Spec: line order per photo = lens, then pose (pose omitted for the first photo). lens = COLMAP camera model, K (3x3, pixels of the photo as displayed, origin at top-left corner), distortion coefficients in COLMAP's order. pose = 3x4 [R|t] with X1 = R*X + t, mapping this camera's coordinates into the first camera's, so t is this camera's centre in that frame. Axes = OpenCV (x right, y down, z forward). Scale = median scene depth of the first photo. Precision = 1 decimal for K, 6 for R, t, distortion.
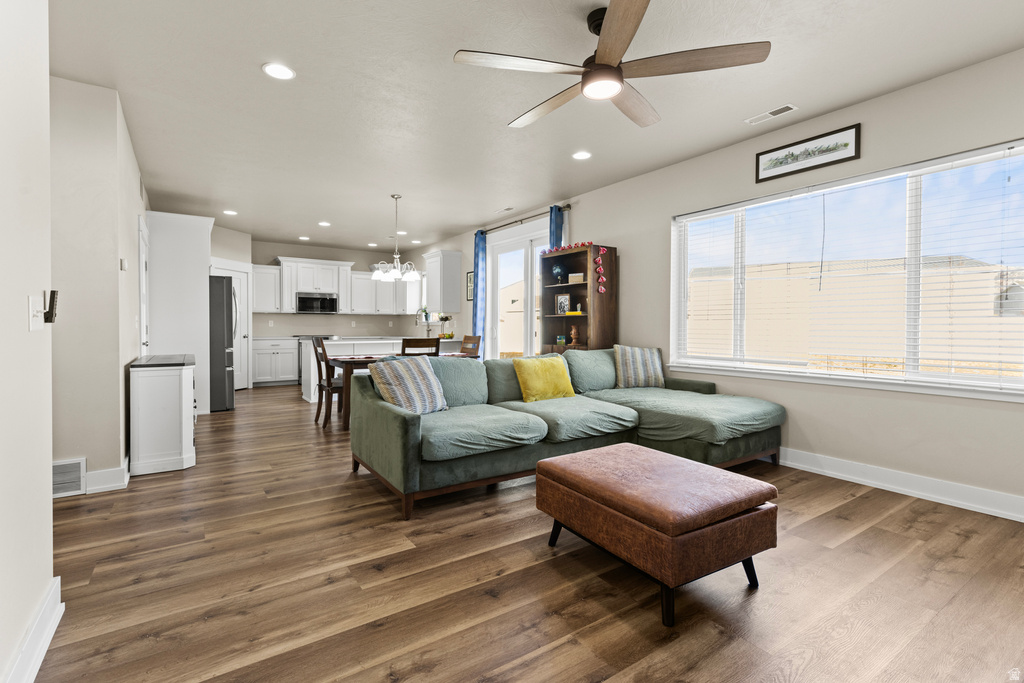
lens RADIAL K [[459.1, 0, 508.0], [0, 459.1, 334.1], [0, 0, 1]] dist [0.003140, 0.000180]
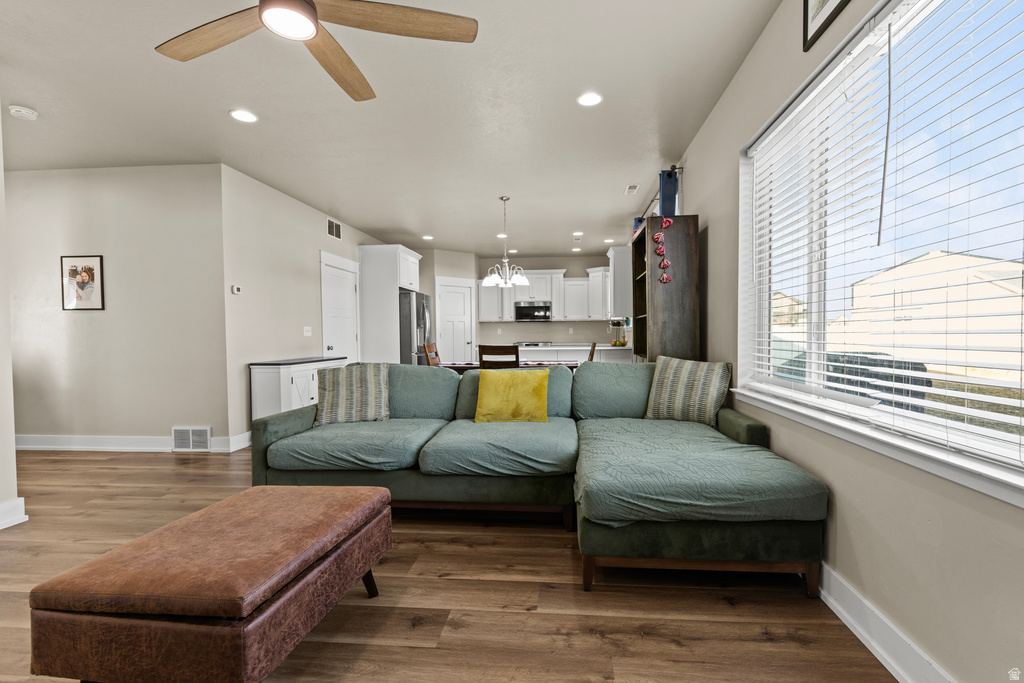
lens RADIAL K [[470.4, 0, 538.5], [0, 470.4, 348.1], [0, 0, 1]] dist [0.007384, 0.001191]
pose [[0.784391, 0.009154, -0.620199, 0.421943], [0.000898, 0.999873, 0.015893, -0.000320], [0.620265, -0.013023, 0.784284, 0.254798]]
